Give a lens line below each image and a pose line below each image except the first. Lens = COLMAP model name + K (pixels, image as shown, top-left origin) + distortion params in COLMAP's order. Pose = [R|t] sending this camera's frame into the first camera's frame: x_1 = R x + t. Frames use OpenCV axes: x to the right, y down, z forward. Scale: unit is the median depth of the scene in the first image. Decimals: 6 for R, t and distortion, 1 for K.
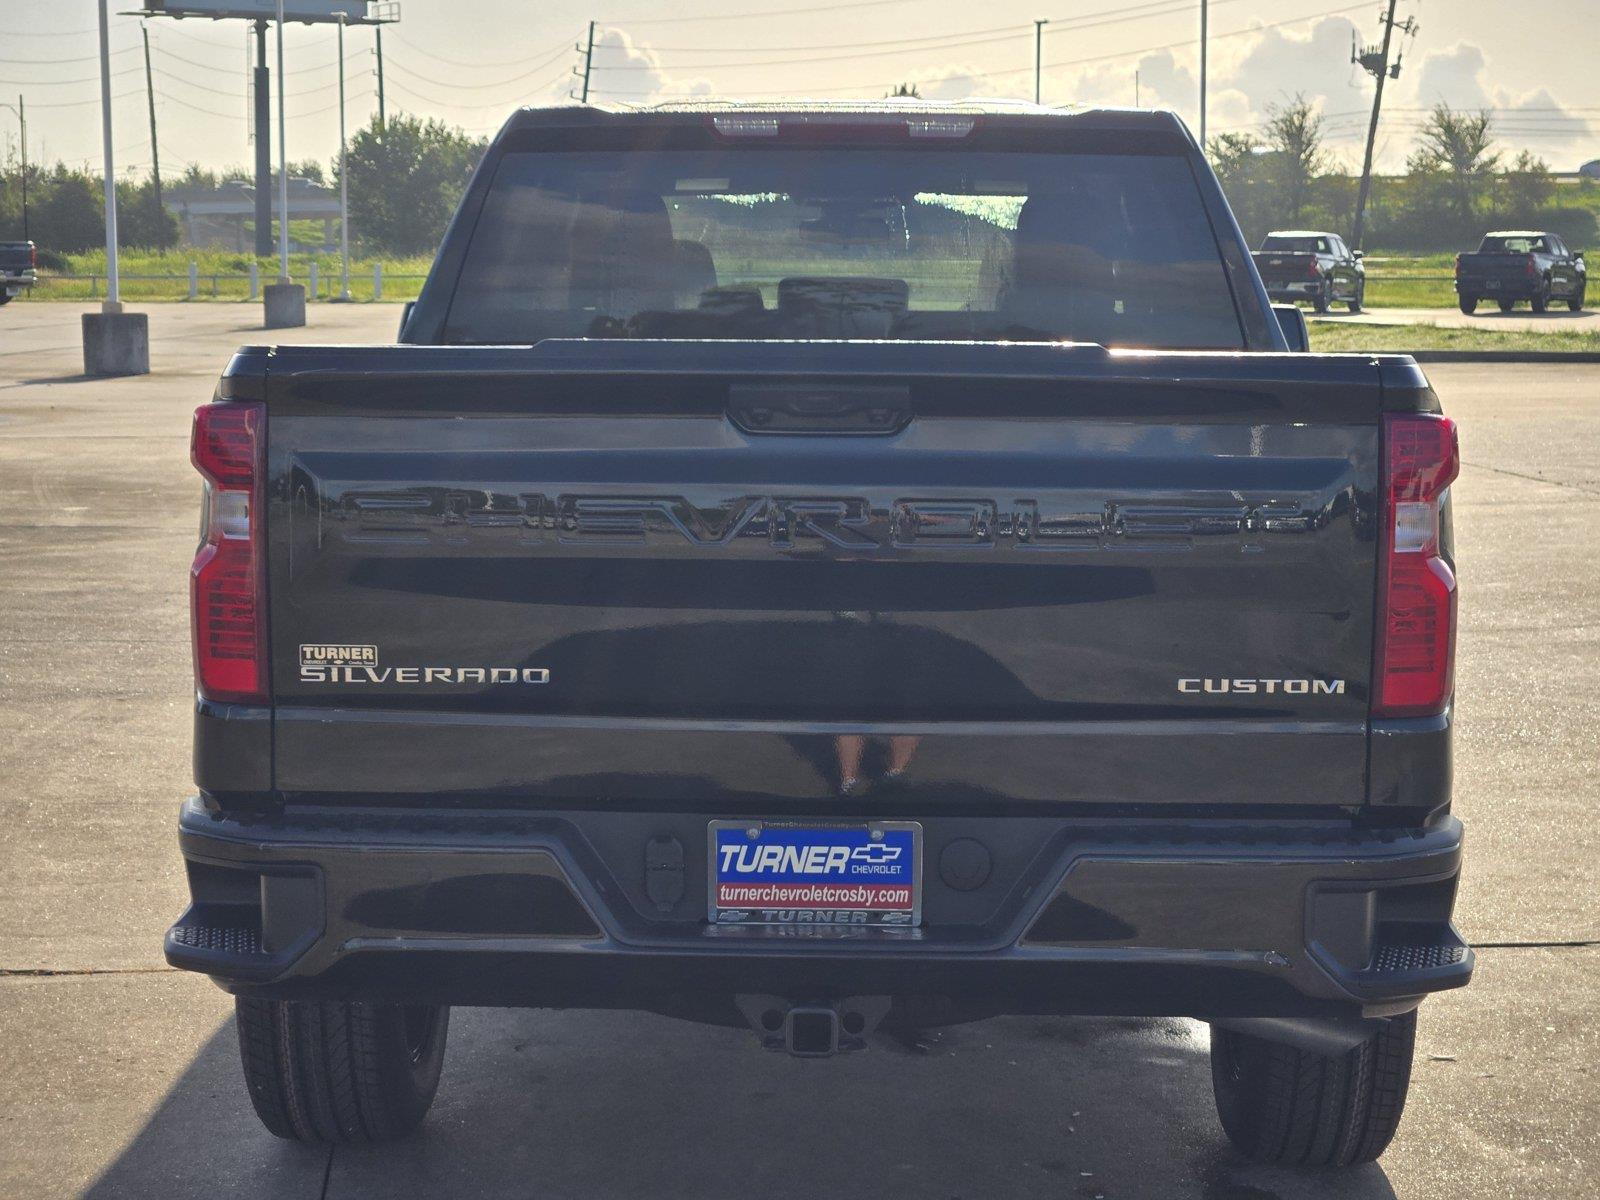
lens RADIAL K [[3196.6, 0, 800.0], [0, 3196.6, 600.0], [0, 0, 1]] dist [-0.706795, 5.517652]
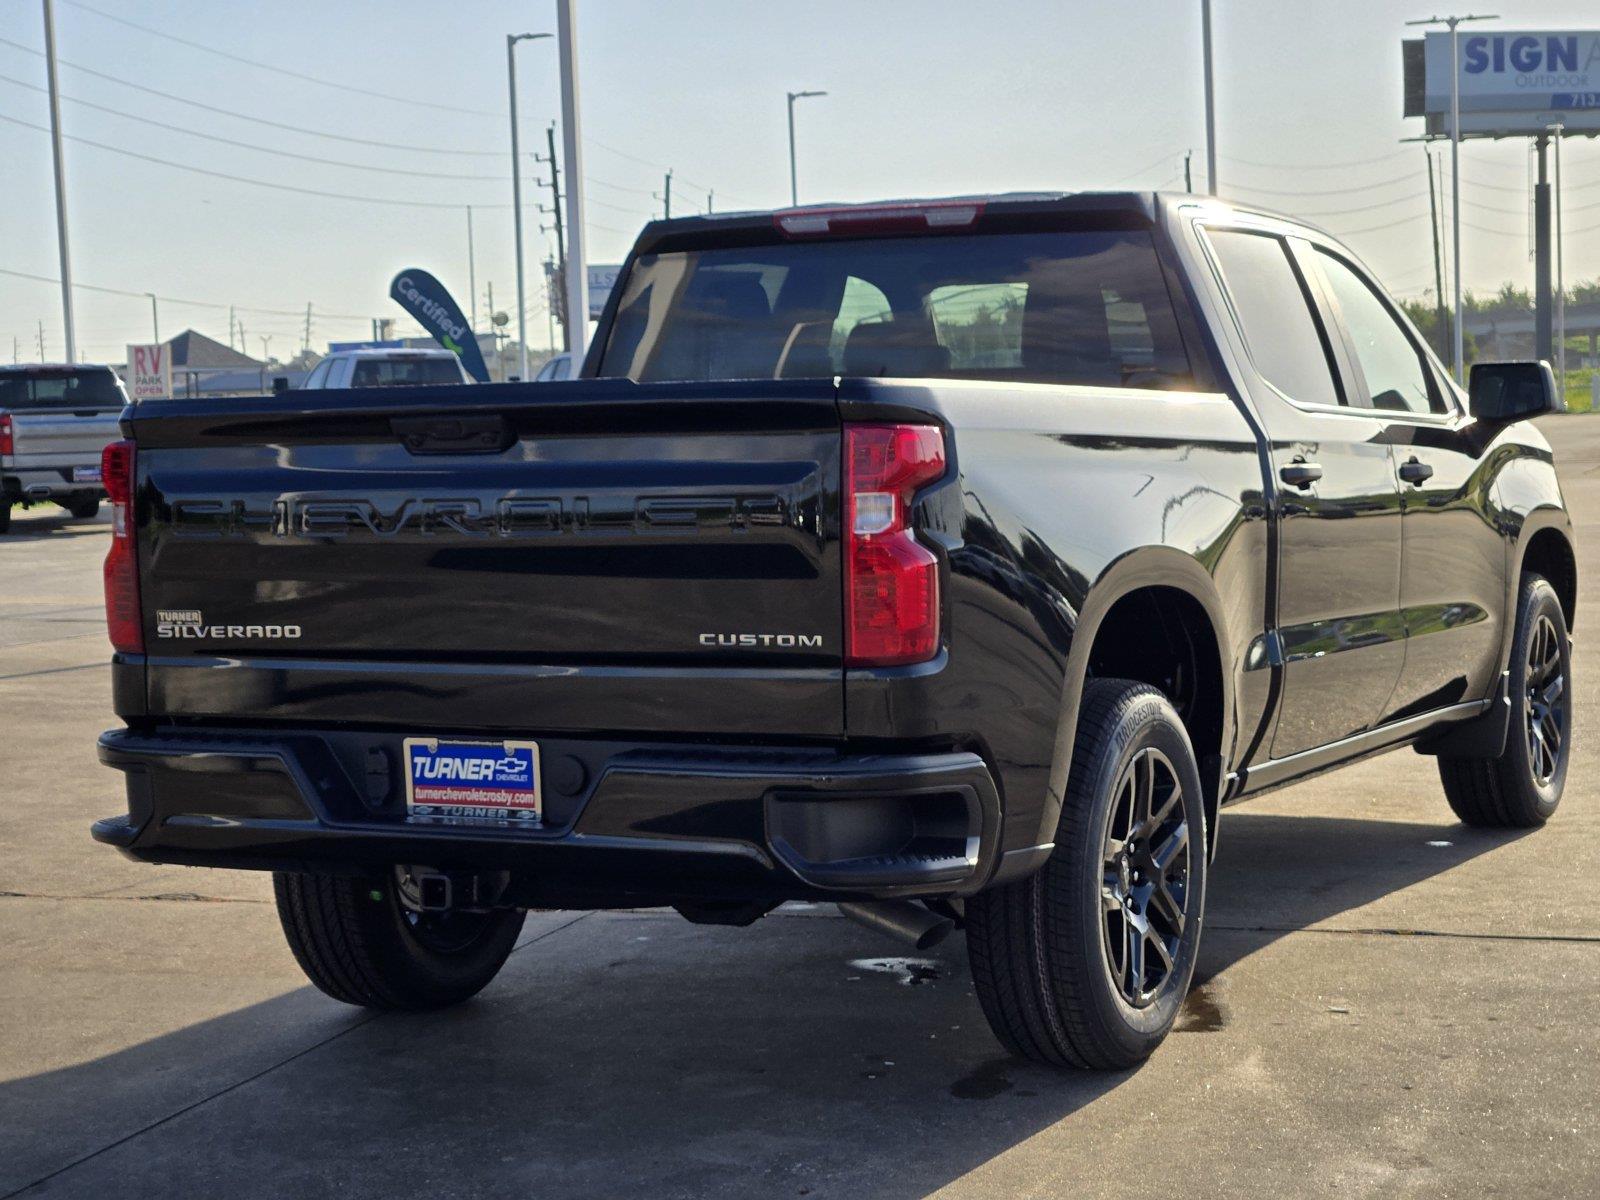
lens RADIAL K [[3173.9, 0, 827.1], [0, 3173.9, 570.2], [0, 0, 1]] dist [-0.346004, 3.325210]
pose [[0.913628, -0.008390, -0.406466, 0.685047], [-0.011432, 0.998862, -0.046312, 0.057649], [0.406391, 0.046959, 0.912492, -0.162242]]
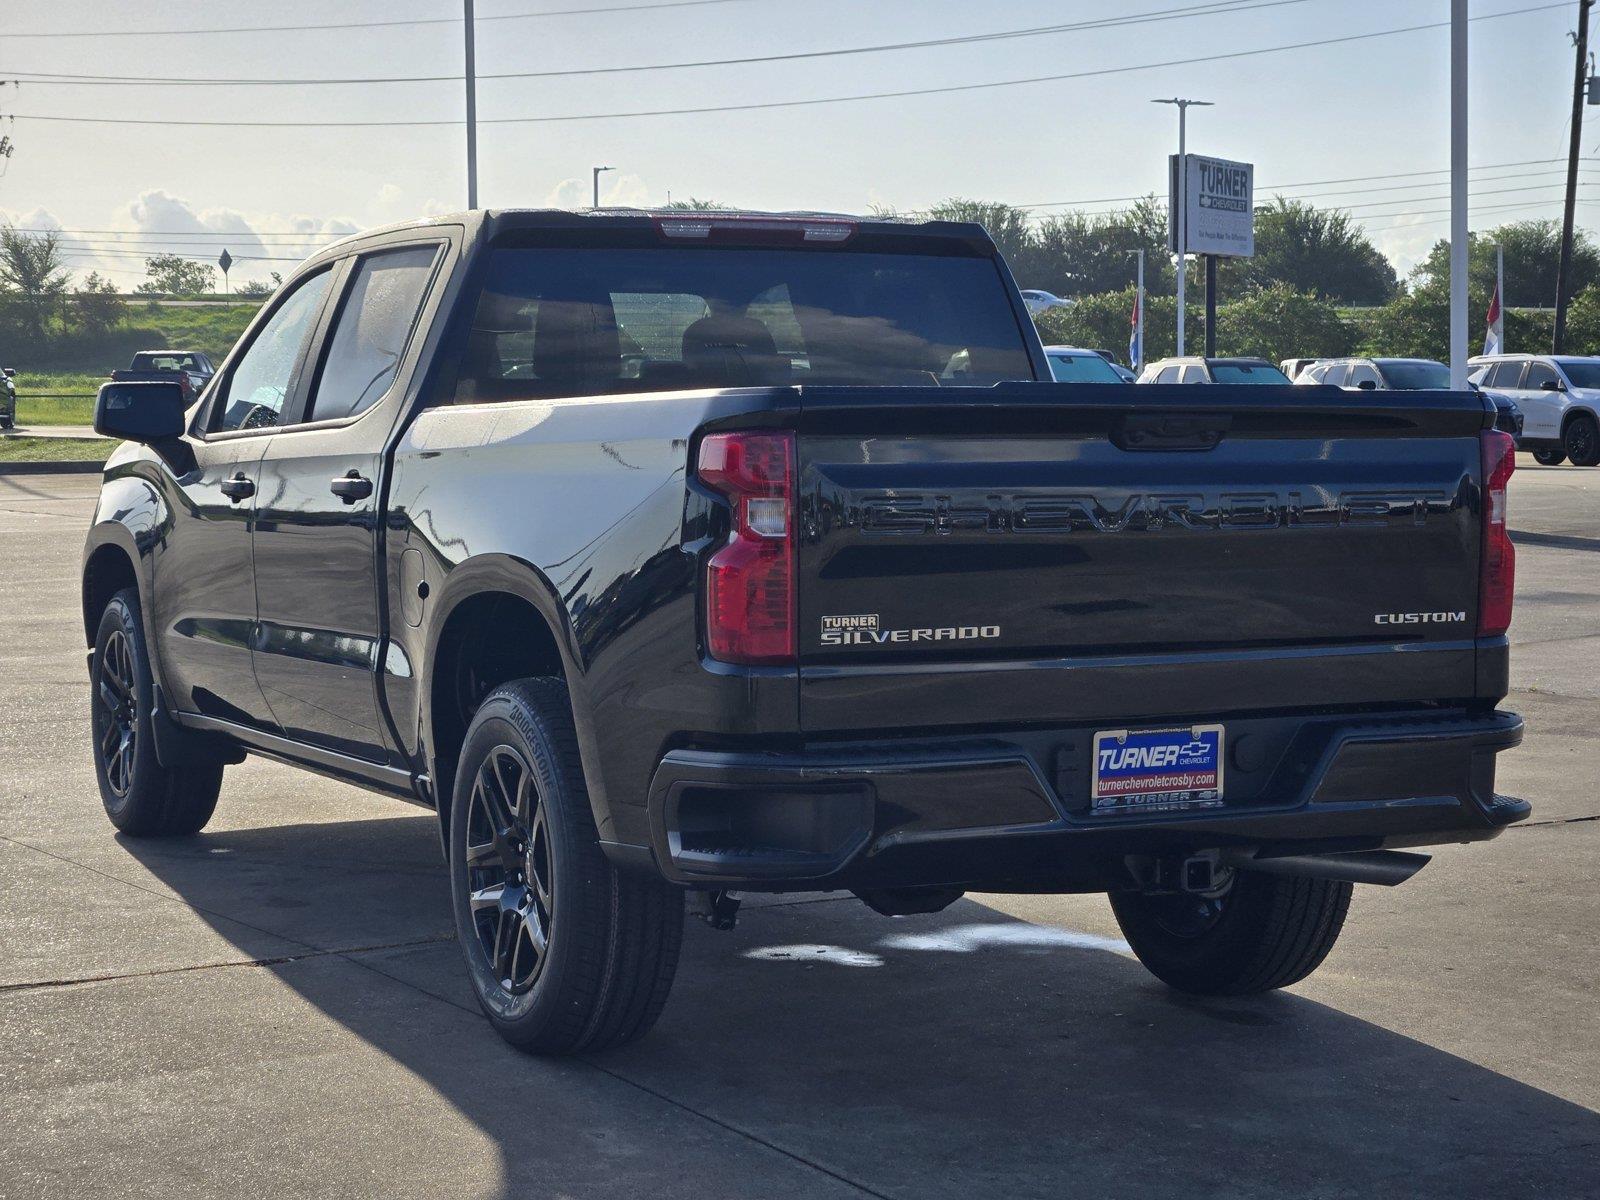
lens RADIAL K [[3173.9, 0, 827.1], [0, 3173.9, 570.2], [0, 0, 1]] dist [-0.346004, 3.325210]
pose [[0.883302, -0.031665, 0.467733, -0.766099], [0.054633, 0.997871, -0.035618, 0.041657], [-0.465610, 0.057015, 0.883152, -0.157140]]
